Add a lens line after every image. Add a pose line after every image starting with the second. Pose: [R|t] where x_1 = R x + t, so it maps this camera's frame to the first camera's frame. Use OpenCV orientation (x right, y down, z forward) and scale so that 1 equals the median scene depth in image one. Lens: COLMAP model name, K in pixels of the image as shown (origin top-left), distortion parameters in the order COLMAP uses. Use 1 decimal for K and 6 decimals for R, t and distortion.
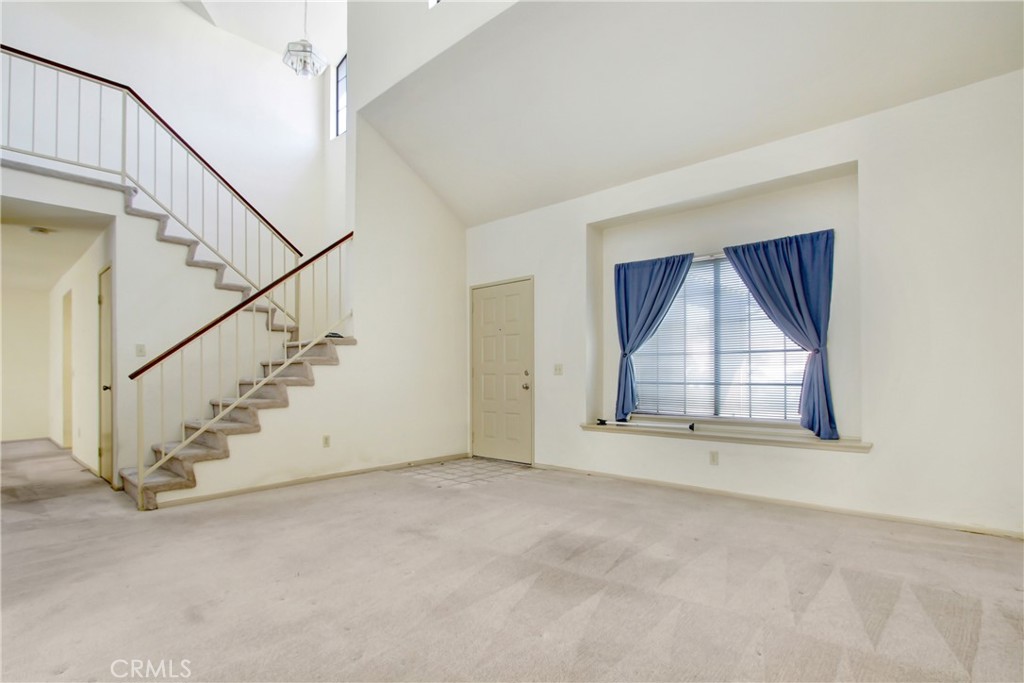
lens RADIAL K [[493.6, 0, 528.1], [0, 493.6, 375.3], [0, 0, 1]] dist [-0.001675, 0.001222]
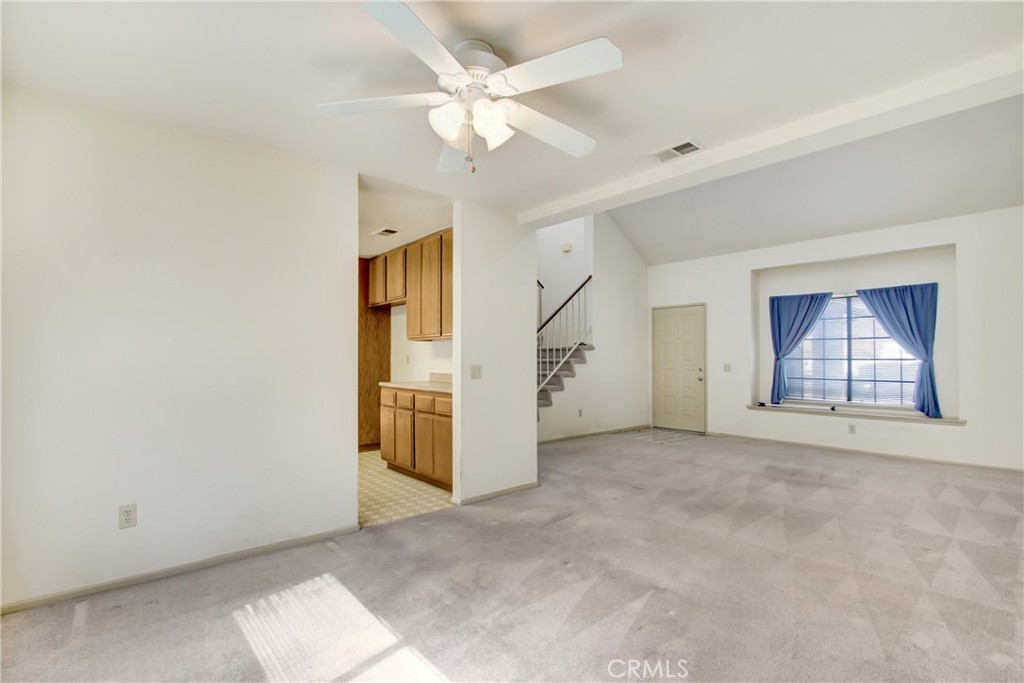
lens RADIAL K [[493.6, 0, 517.0], [0, 493.6, 351.8], [0, 0, 1]] dist [-0.001675, 0.001222]
pose [[0.995046, 0.011732, -0.098719, -0.466685], [-0.013480, 0.999764, -0.017059, -0.029010], [0.098496, 0.018305, 0.994969, -0.578168]]
